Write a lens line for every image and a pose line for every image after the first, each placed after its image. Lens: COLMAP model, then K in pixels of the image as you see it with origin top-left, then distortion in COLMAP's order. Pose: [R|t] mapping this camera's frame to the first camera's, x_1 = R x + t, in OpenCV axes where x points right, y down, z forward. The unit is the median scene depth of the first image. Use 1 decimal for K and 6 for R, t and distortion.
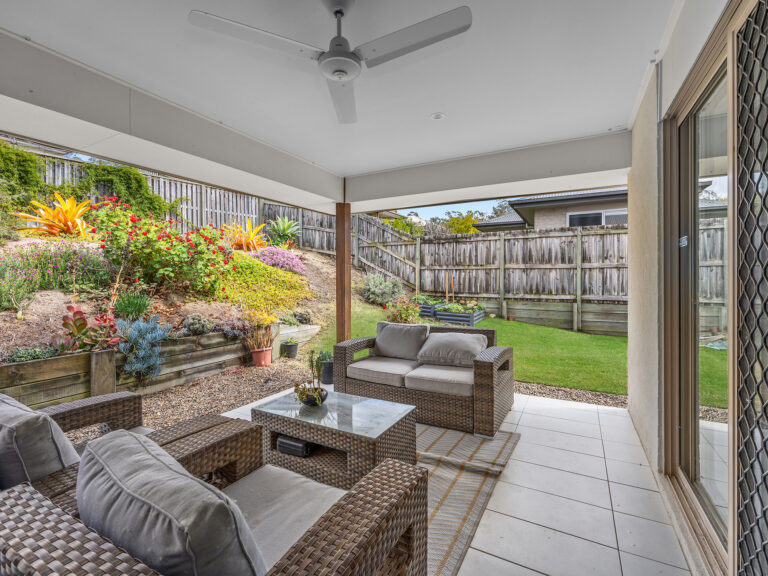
lens RADIAL K [[349.1, 0, 384.3], [0, 349.1, 285.9], [0, 0, 1]] dist [-0.001219, -0.000213]
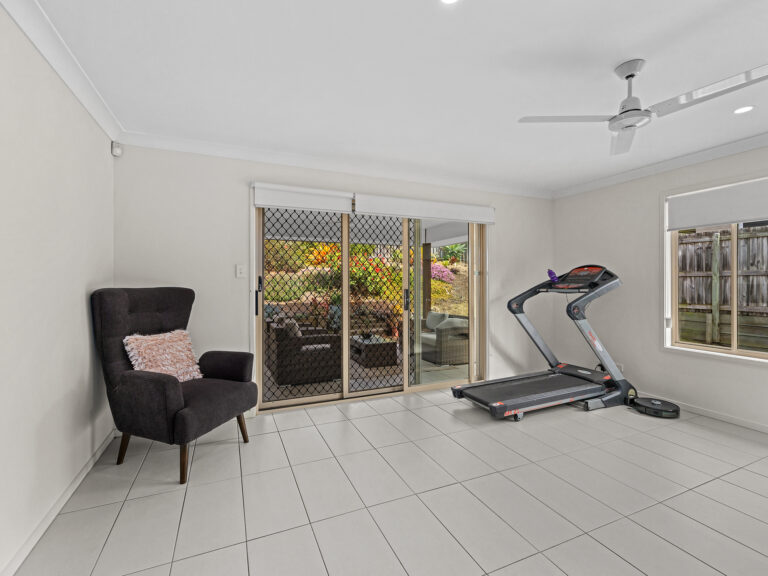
lens RADIAL K [[349.1, 0, 384.3], [0, 349.1, 285.9], [0, 0, 1]] dist [-0.001219, -0.000213]
pose [[0.797118, 0.004350, -0.603808, 0.416291], [-0.014457, 0.999825, -0.011883, -0.000979], [0.603651, 0.018201, 0.797041, -0.268320]]
